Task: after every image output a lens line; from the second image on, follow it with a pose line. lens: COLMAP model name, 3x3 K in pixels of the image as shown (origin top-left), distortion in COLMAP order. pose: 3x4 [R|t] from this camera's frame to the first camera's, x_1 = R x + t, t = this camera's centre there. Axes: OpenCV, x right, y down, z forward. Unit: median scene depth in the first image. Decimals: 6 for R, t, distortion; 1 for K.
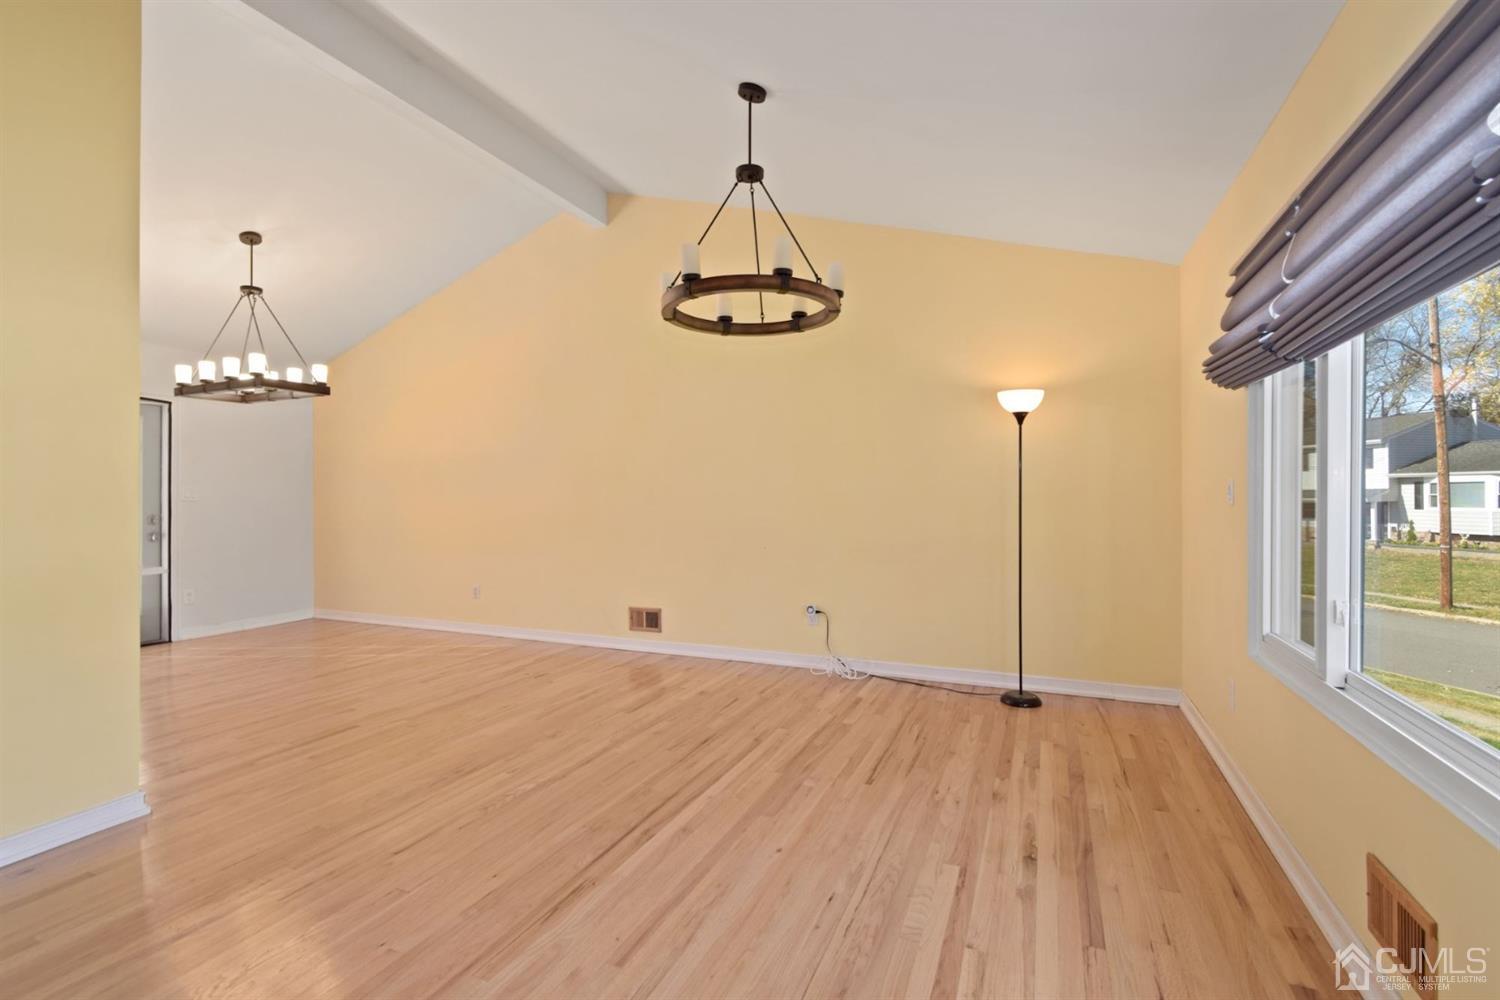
lens RADIAL K [[631.6, 0, 736.5], [0, 631.6, 499.1], [0, 0, 1]] dist [0.001522, 0.000092]
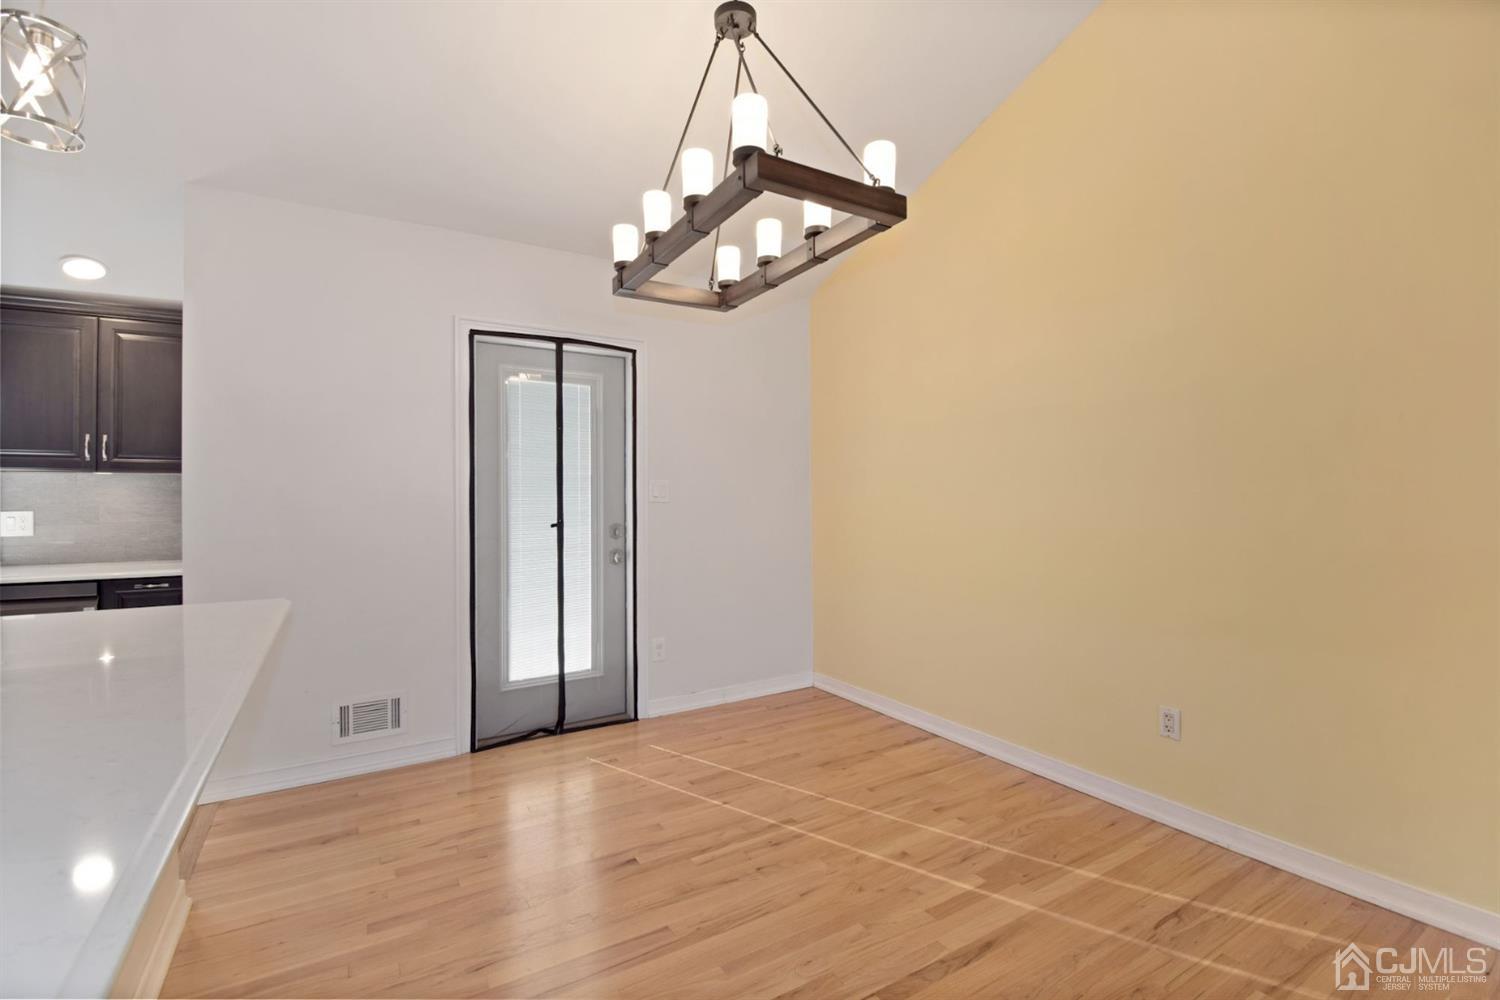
lens RADIAL K [[658.6, 0, 761.1], [0, 658.6, 496.7], [0, 0, 1]] dist [0.001868, -0.000322]
pose [[0.820326, -0.004447, -0.571878, -0.402868], [0.004205, 0.999990, -0.001745, -0.001436], [0.571880, -0.000973, 0.820337, 0.519873]]
